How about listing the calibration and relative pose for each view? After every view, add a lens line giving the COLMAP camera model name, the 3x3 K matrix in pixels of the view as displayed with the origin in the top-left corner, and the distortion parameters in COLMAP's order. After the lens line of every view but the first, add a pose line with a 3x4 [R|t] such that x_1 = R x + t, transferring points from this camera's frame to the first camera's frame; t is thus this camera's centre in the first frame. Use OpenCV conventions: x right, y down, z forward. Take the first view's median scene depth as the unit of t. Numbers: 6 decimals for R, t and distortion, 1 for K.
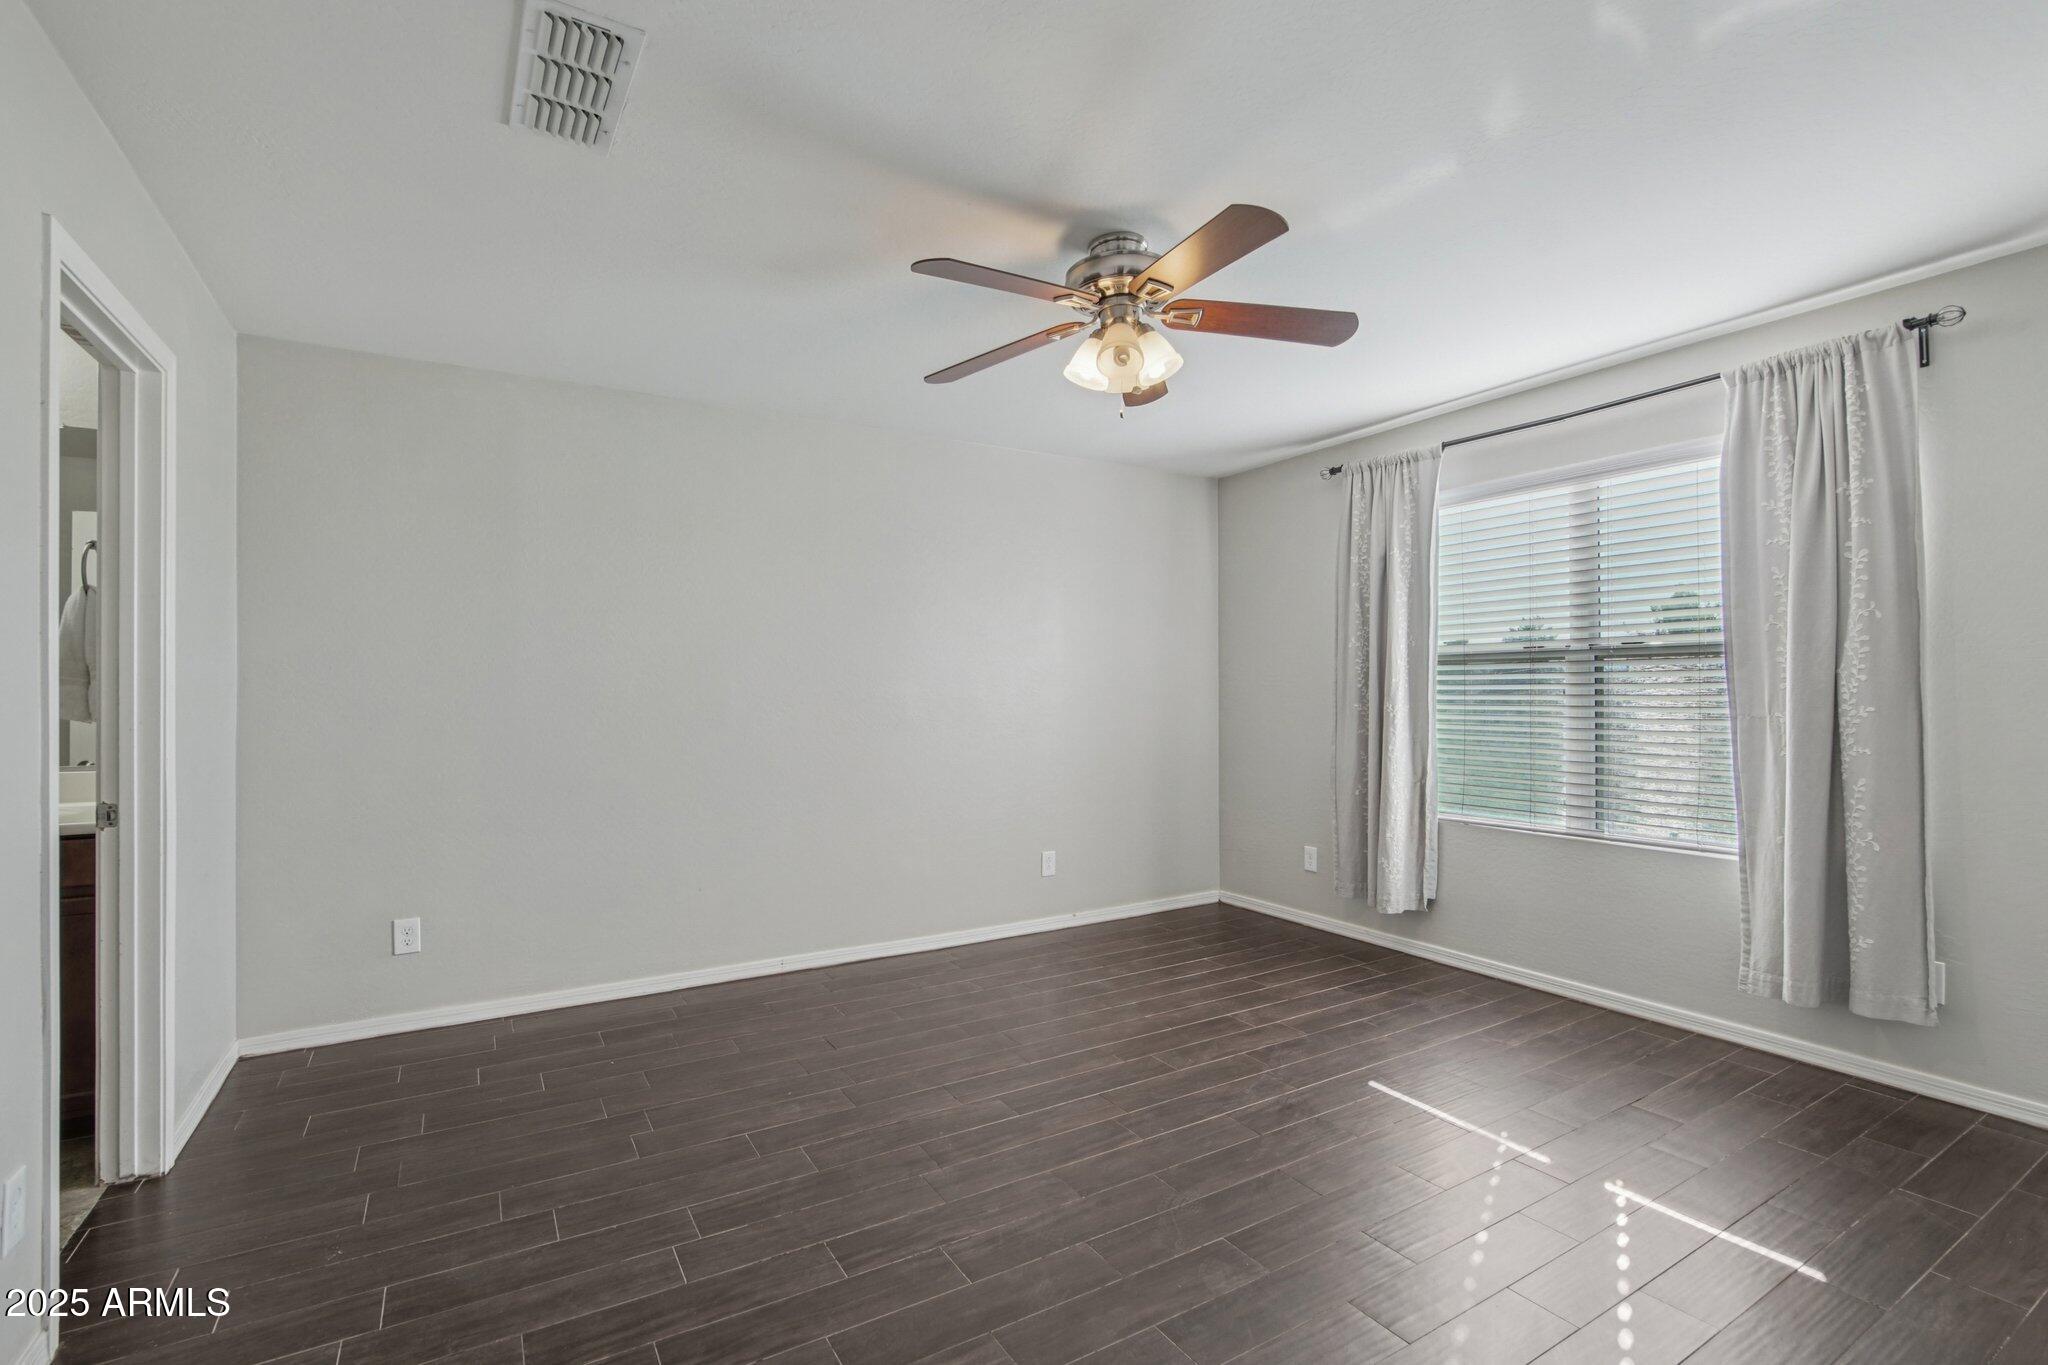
lens RADIAL K [[939.2, 0, 1020.7], [0, 939.2, 685.1], [0, 0, 1]] dist [-0.011529, 0.001909]
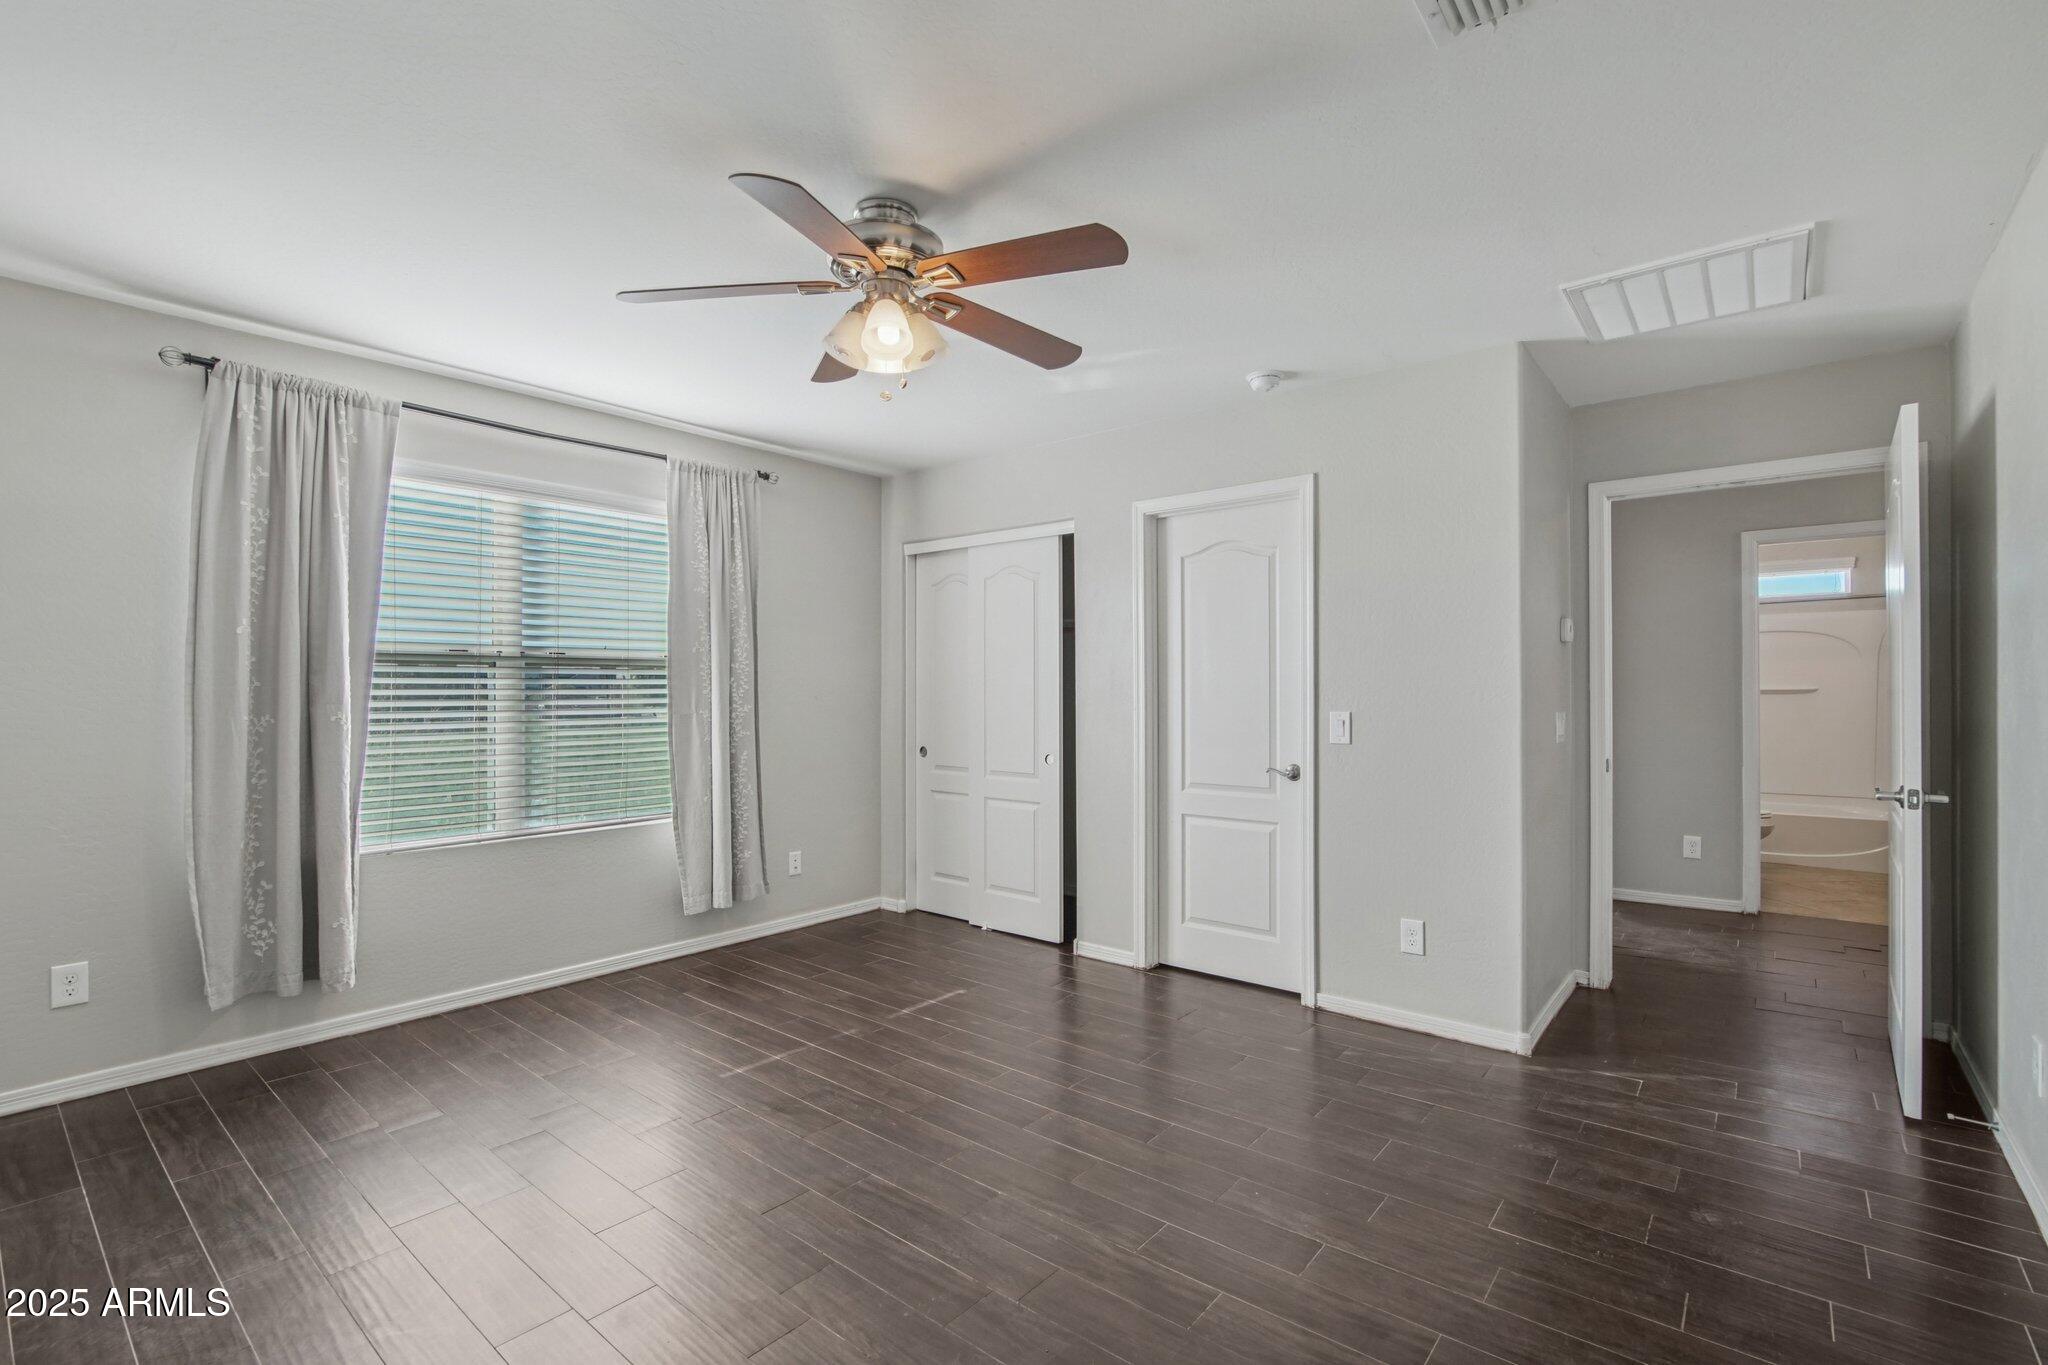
lens RADIAL K [[907.9, 0, 1029.3], [0, 907.9, 687.0], [0, 0, 1]] dist [-0.009498, 0.000254]
pose [[-0.323989, 0.008968, 0.946018, -0.550389], [-0.001661, 0.999948, -0.010049, 0.005156], [-0.946059, -0.004827, -0.323957, 0.810151]]
